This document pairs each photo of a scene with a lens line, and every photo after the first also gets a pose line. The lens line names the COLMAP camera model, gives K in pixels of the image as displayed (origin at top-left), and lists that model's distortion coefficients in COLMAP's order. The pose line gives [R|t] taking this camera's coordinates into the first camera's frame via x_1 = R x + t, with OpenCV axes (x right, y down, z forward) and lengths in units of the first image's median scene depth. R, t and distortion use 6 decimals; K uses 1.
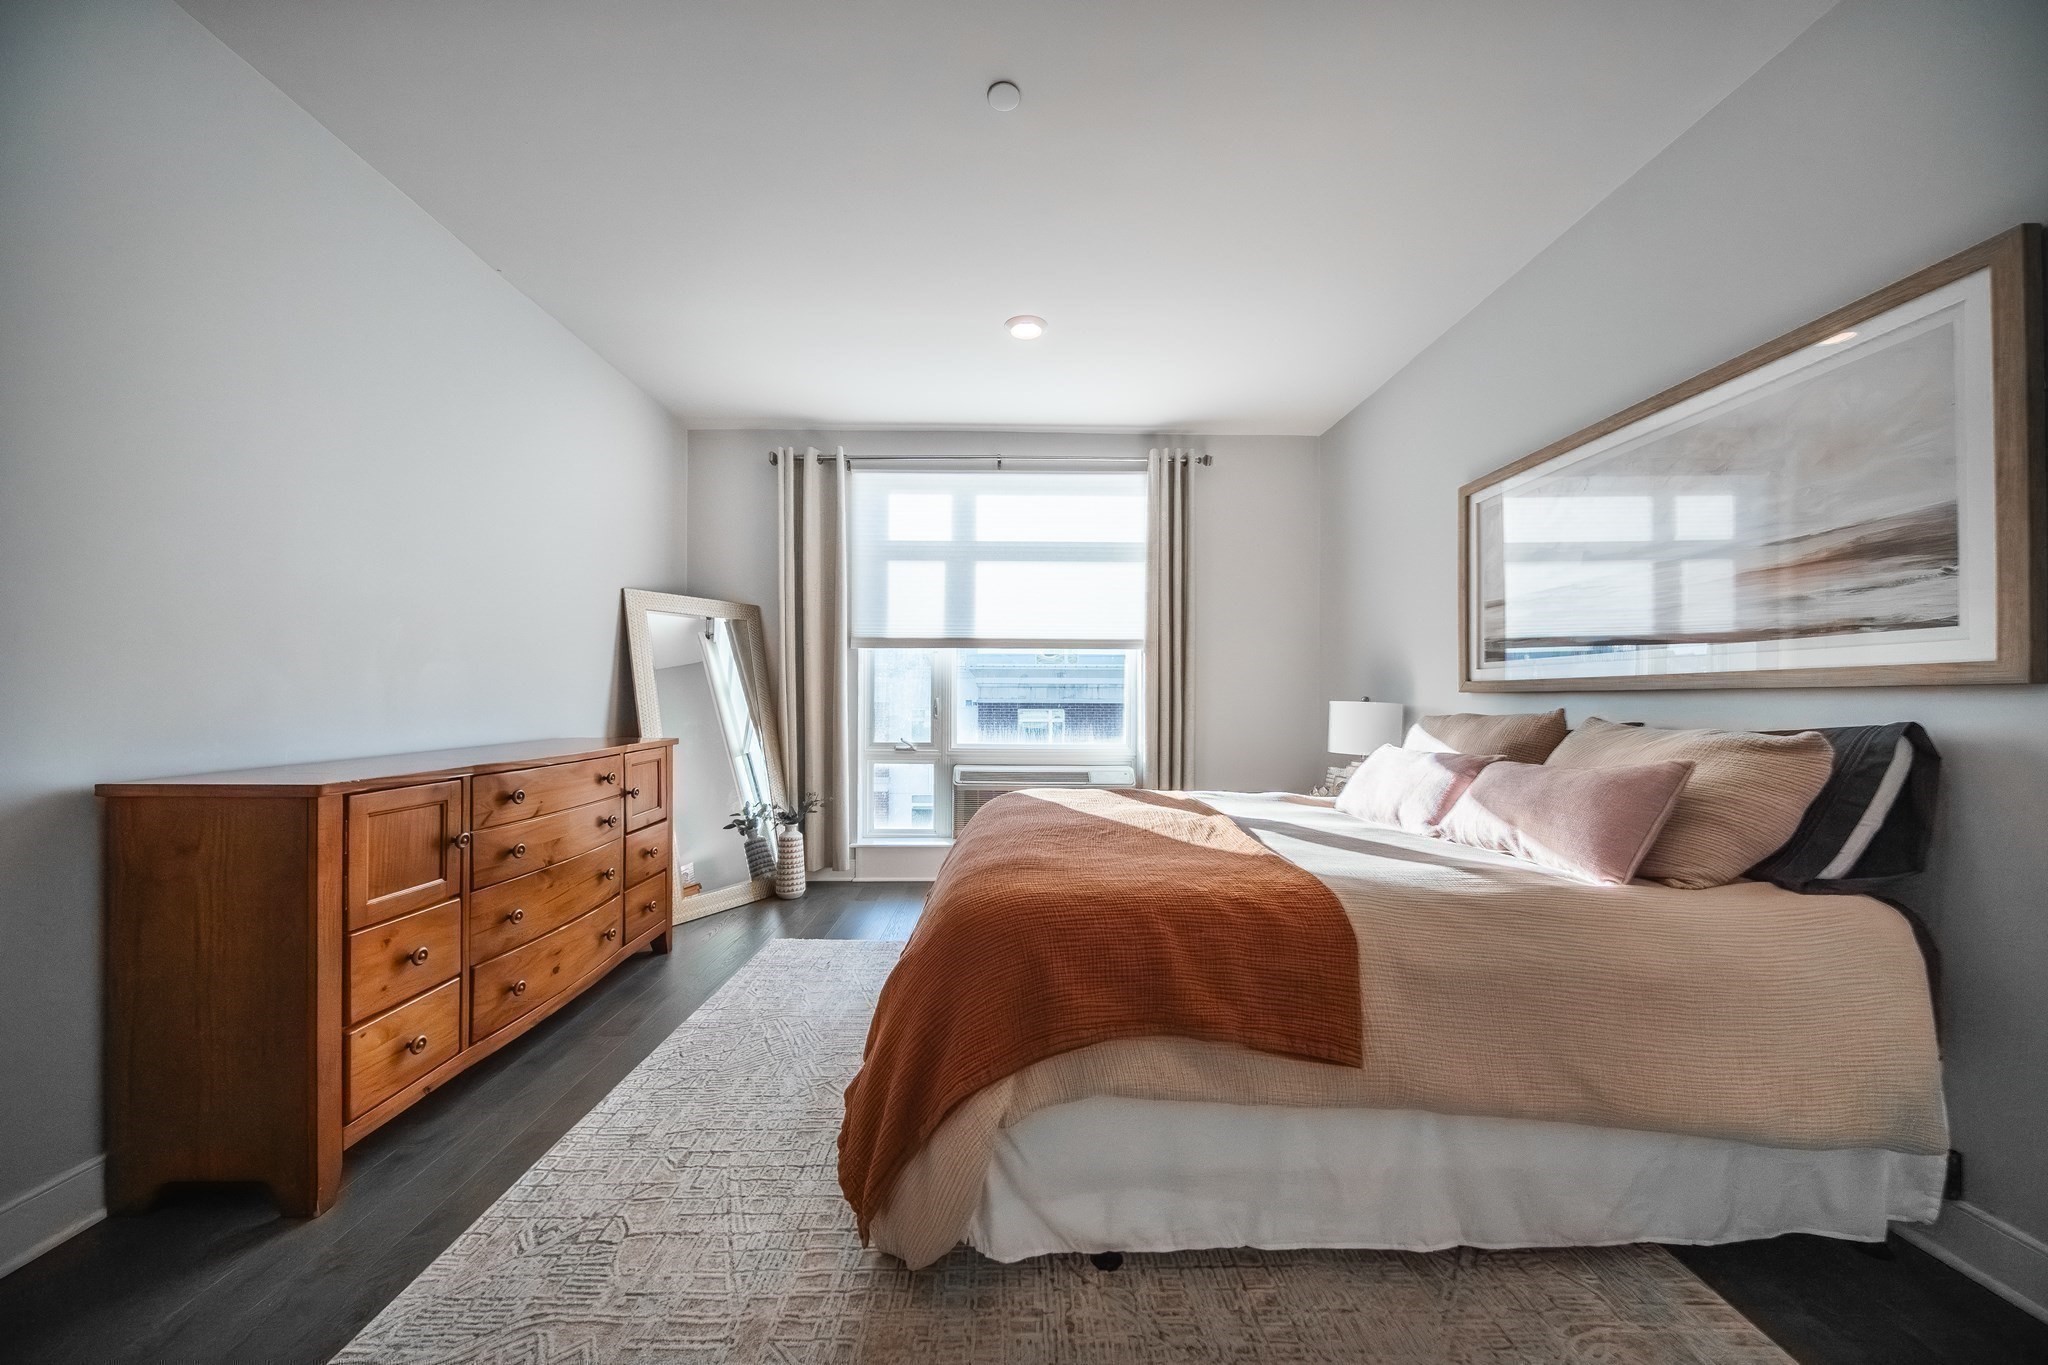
lens RADIAL K [[693.4, 0, 1024.0], [0, 693.4, 682.5], [0, 0, 1]] dist [-0.000011, -0.000012]
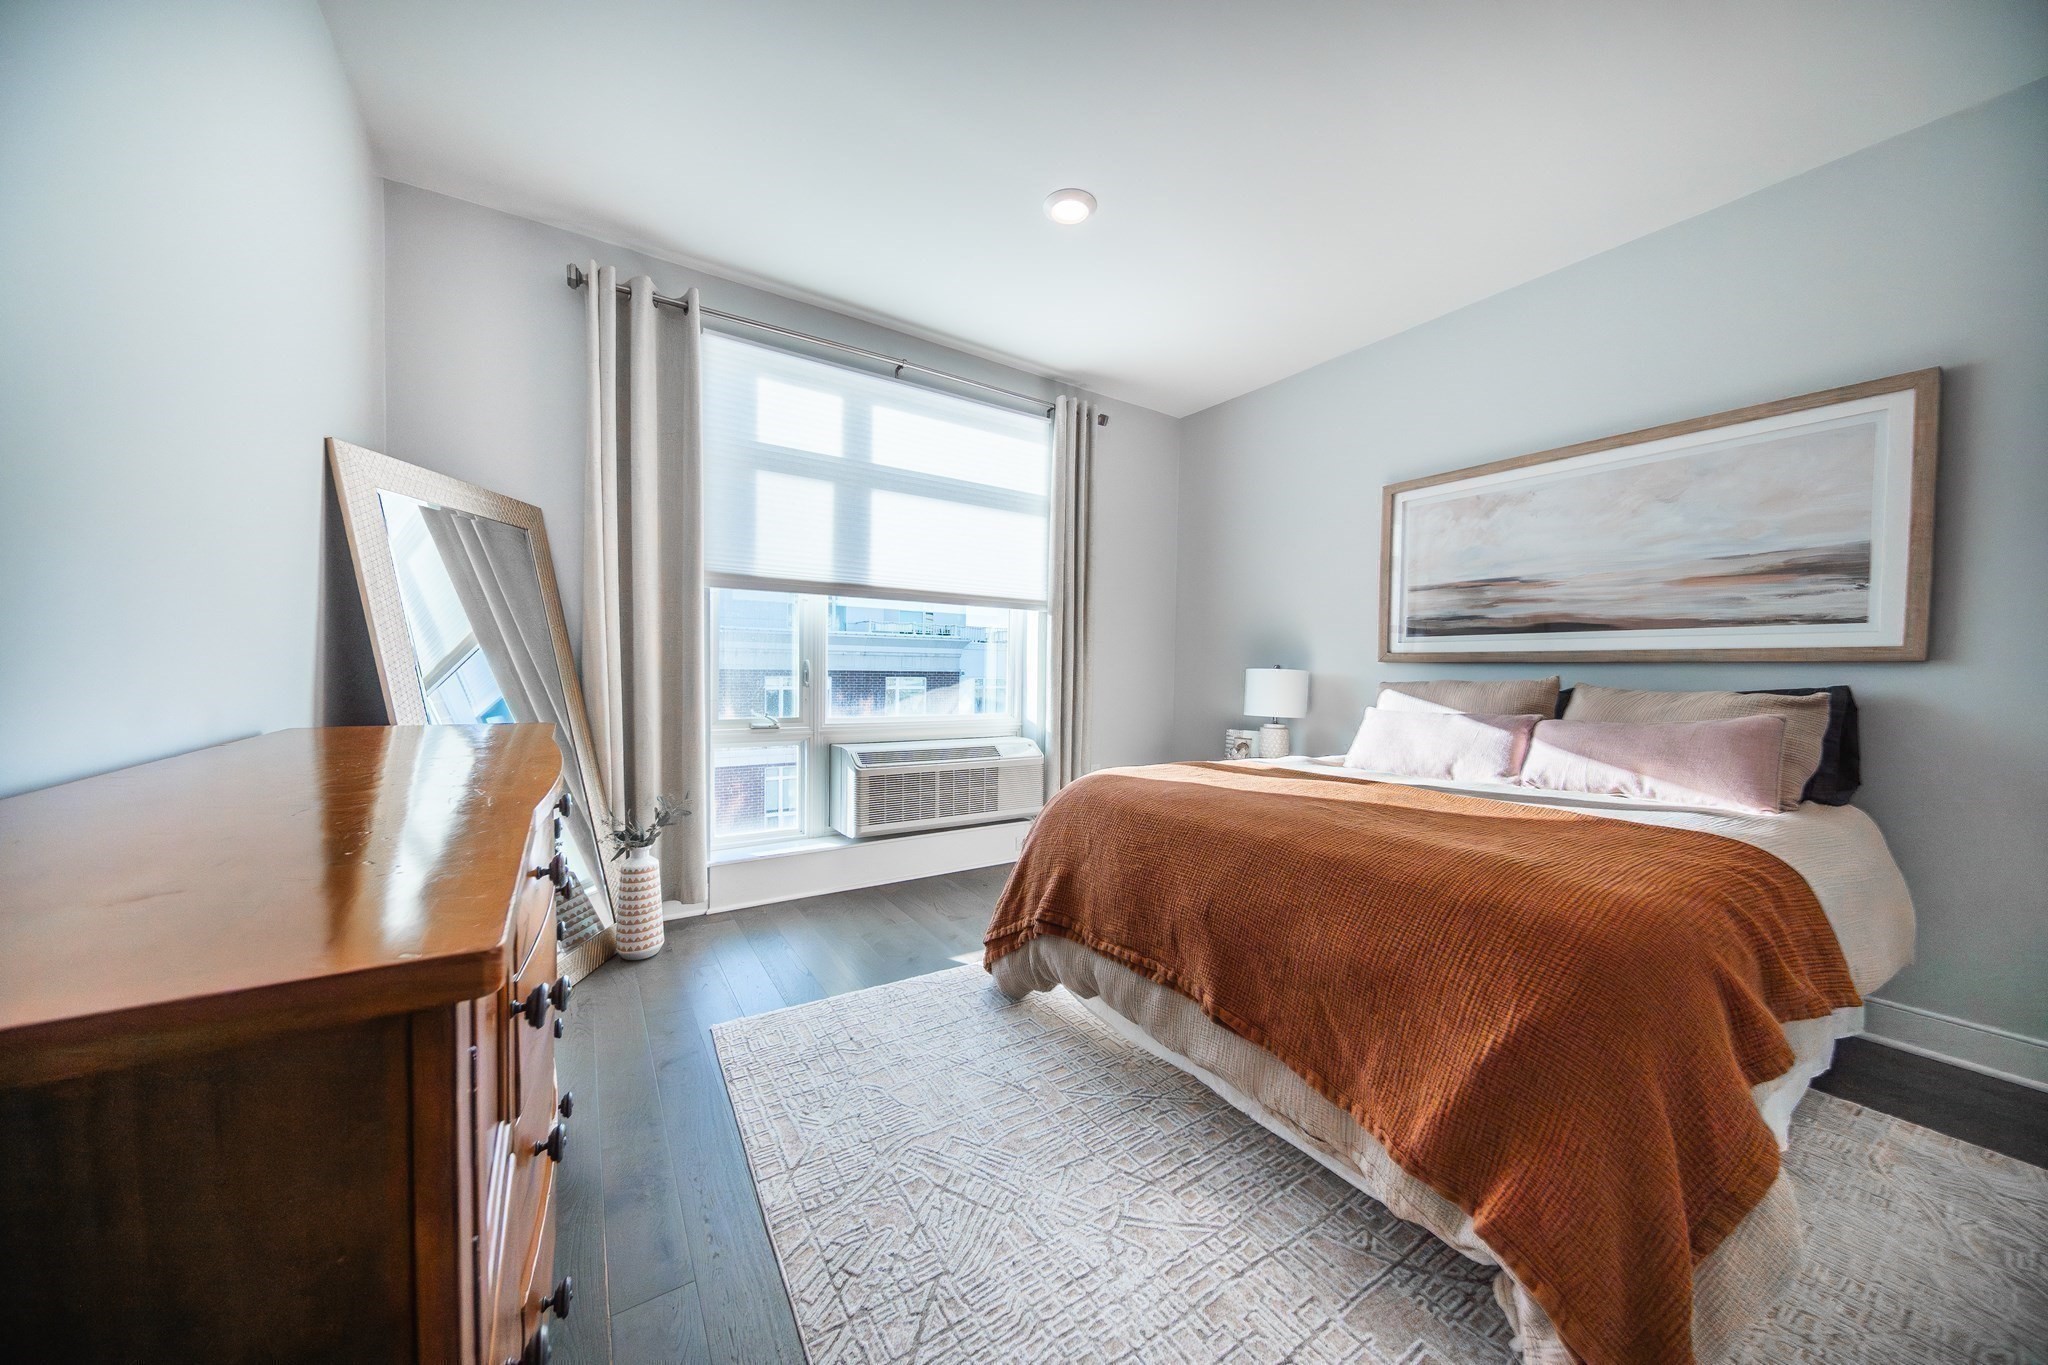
lens RADIAL K [[684.0, 0, 1024.8], [0, 684.0, 676.9], [0, 0, 1]] dist [0.000012, -0.000158]
pose [[0.846098, 0.002677, 0.533020, -0.376949], [-0.024050, 0.999161, 0.033159, 0.011901], [-0.532484, -0.040875, 0.845453, 0.258928]]
